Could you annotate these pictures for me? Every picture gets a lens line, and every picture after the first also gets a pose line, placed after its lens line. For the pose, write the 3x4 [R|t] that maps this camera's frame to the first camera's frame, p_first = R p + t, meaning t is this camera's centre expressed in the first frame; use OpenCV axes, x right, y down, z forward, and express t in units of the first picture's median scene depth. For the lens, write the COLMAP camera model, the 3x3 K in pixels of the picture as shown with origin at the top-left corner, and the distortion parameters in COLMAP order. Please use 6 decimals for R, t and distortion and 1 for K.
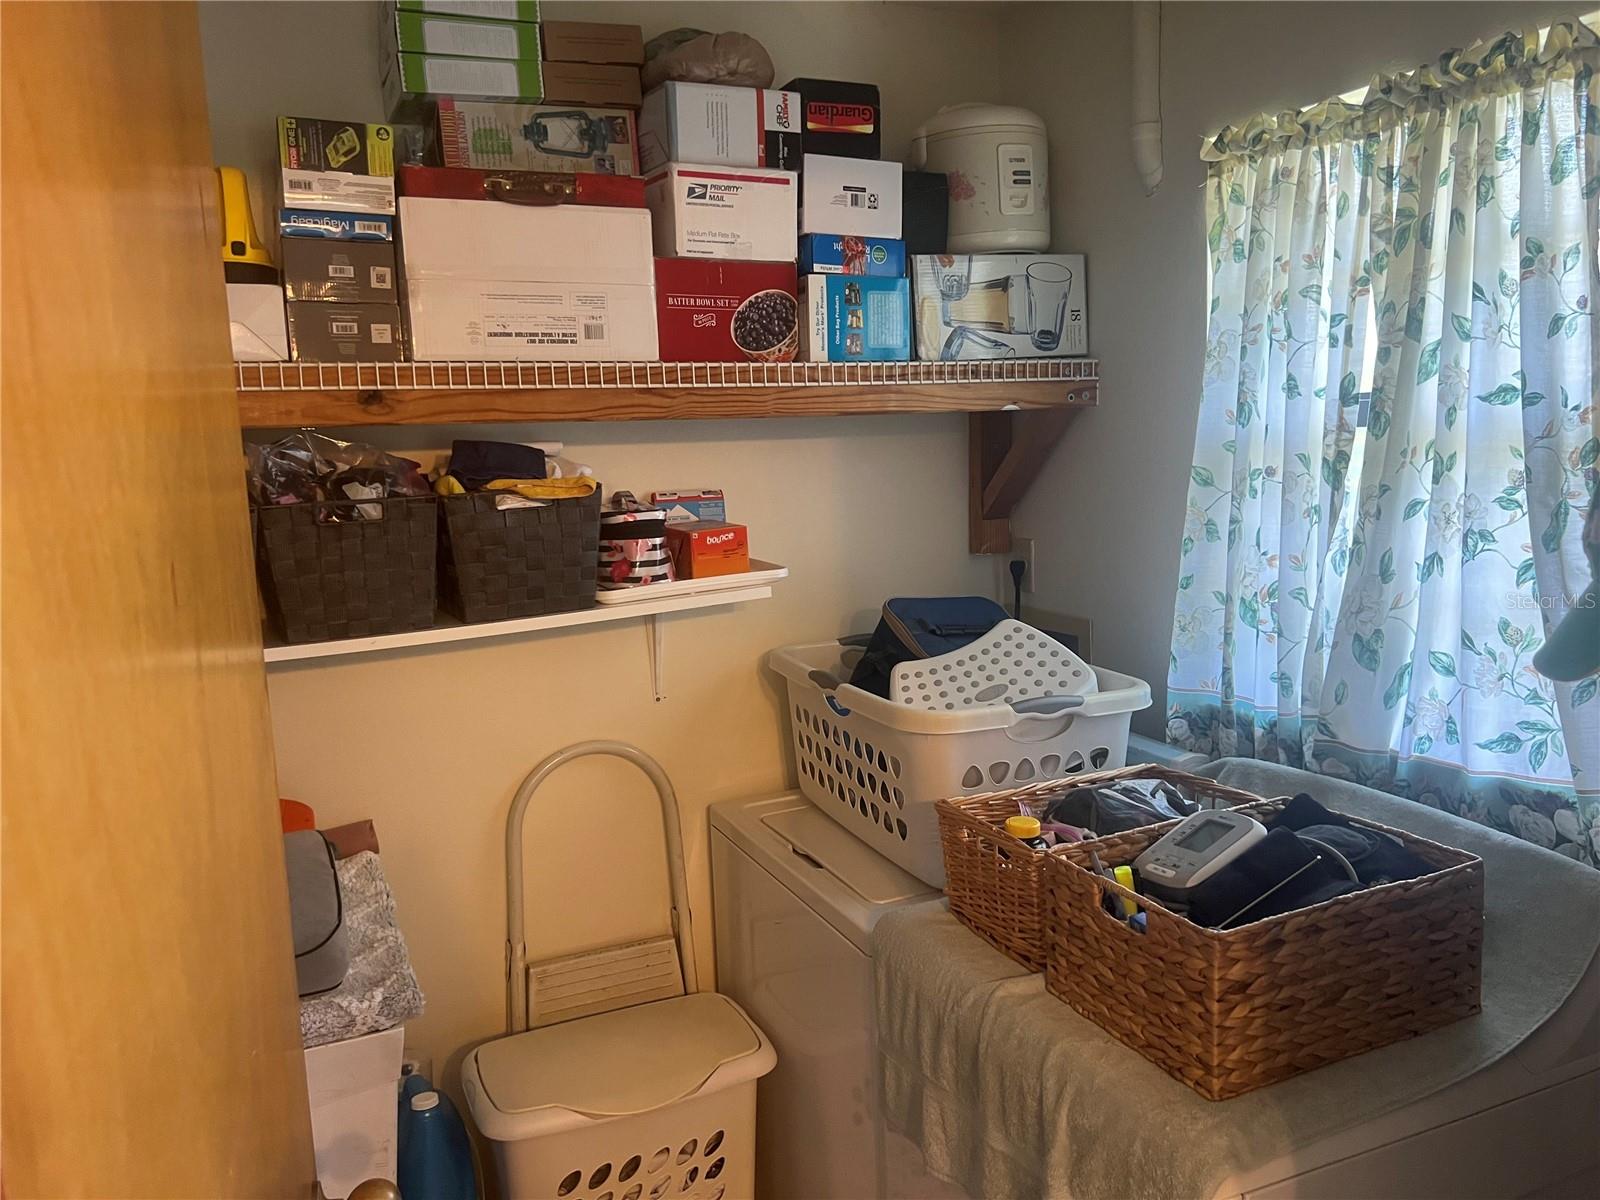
lens RADIAL K [[1215.5, 0, 800.1], [0, 1215.5, 595.7], [0, 0, 1]] dist [0.040575, -0.043144]
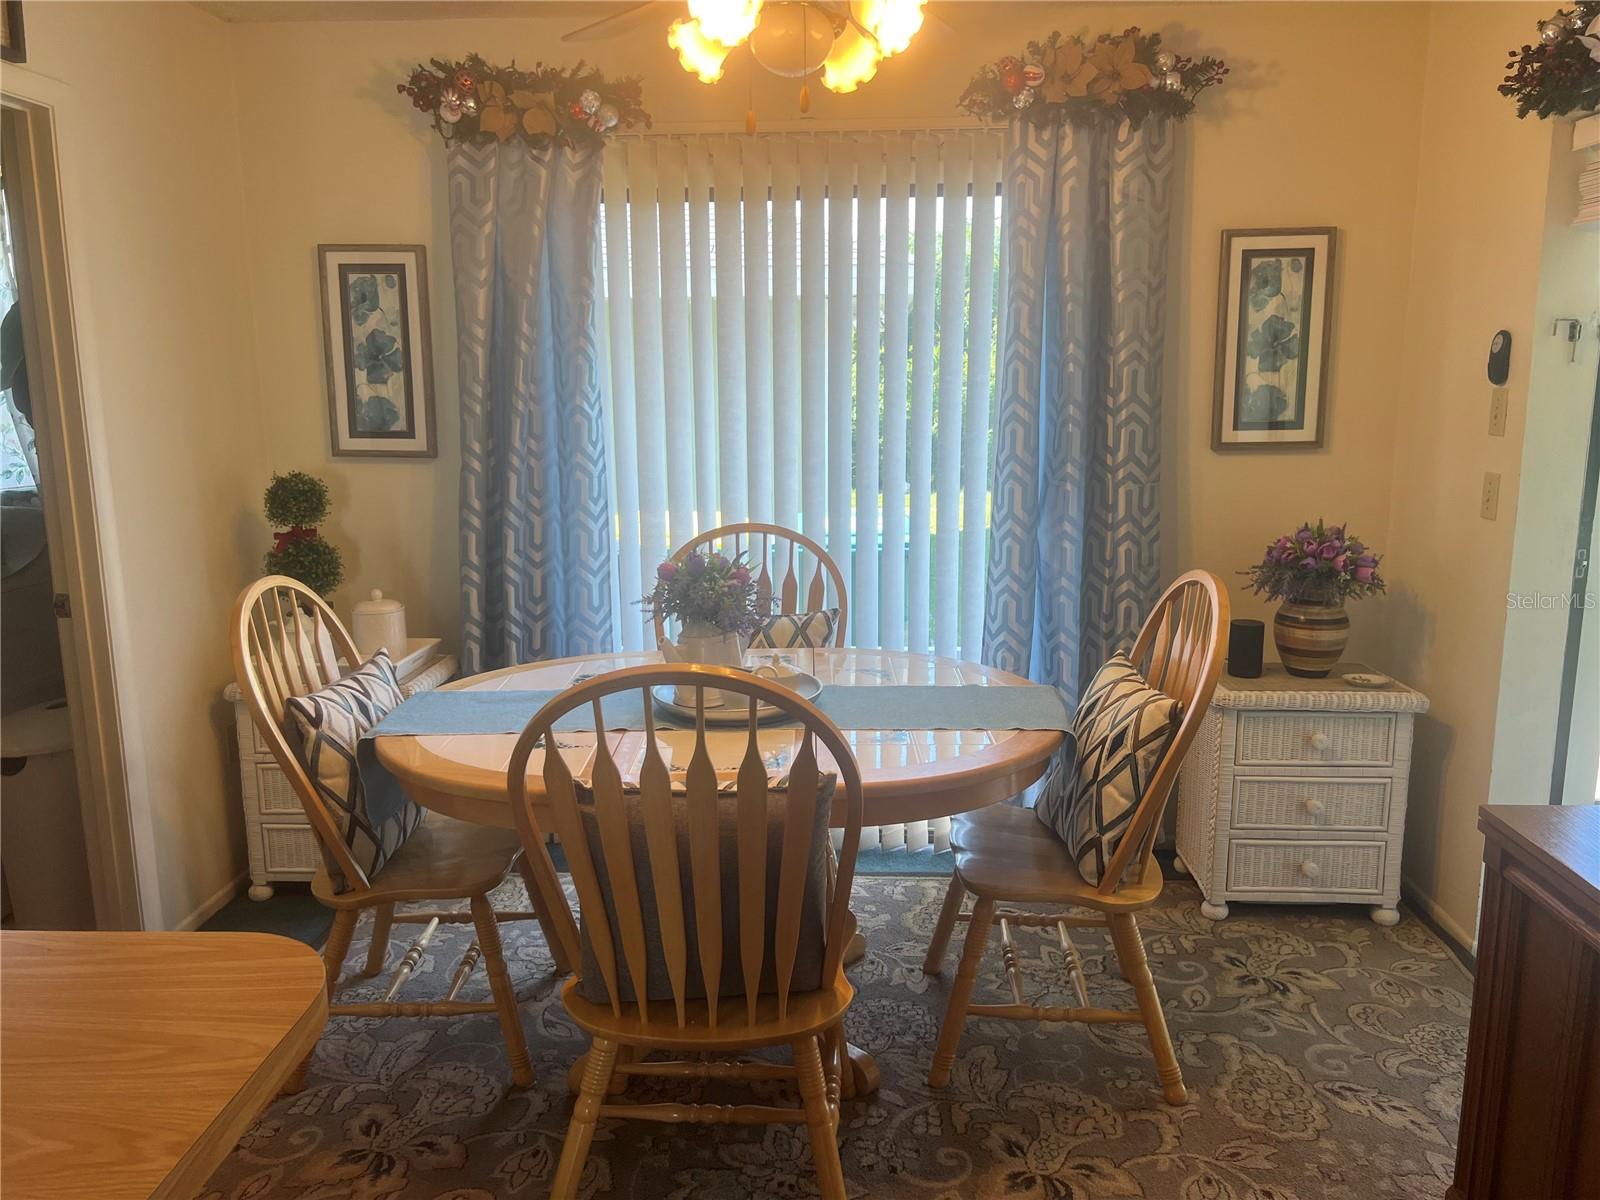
lens RADIAL K [[1215.5, 0, 808.2], [0, 1215.5, 593.4], [0, 0, 1]] dist [0.040575, -0.043144]
pose [[0.460272, -0.131490, 0.877987, -0.805912], [0.108168, 0.989909, 0.091546, 0.300238], [-0.881164, 0.052834, 0.469850, -1.440313]]
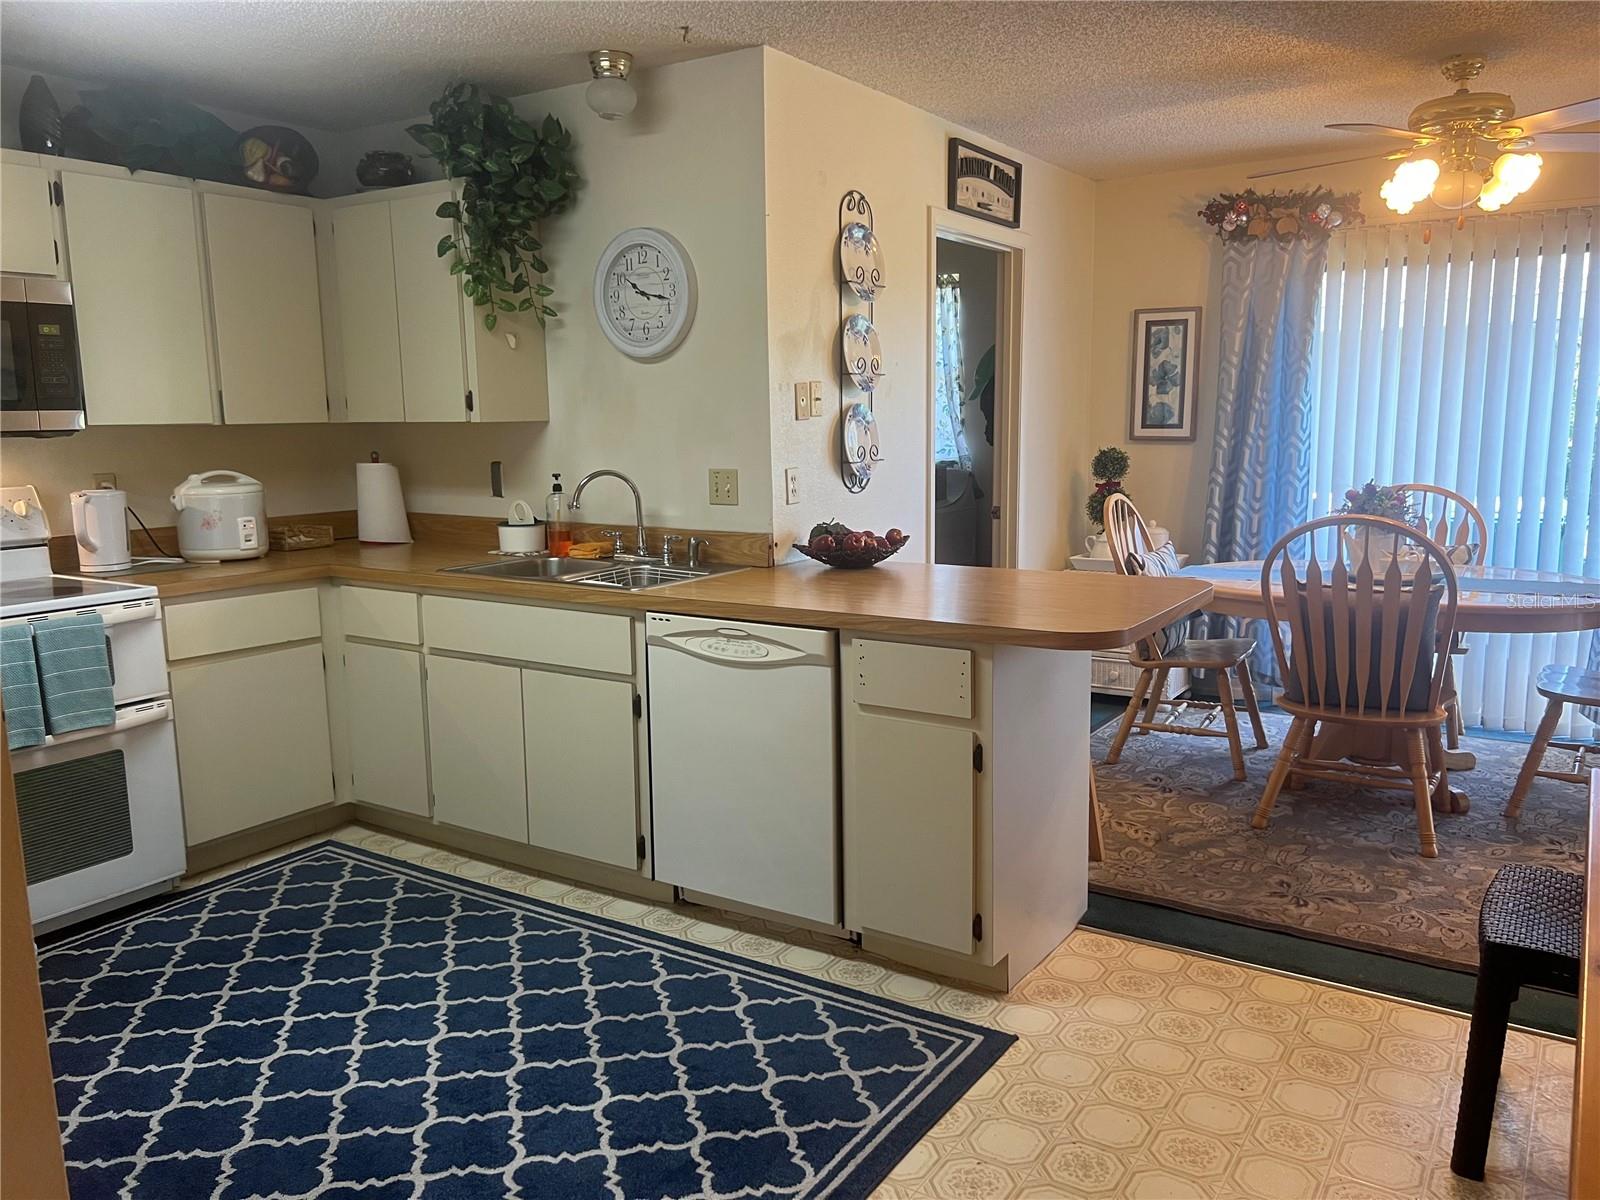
lens RADIAL K [[1215.5, 0, 806.1], [0, 1215.5, 607.8], [0, 0, 1]] dist [0.040575, -0.043144]
pose [[0.846106, -0.063933, 0.529166, -2.035417], [0.057148, 0.997939, 0.029193, 0.511337], [-0.529942, 0.005541, 0.848016, -2.233834]]
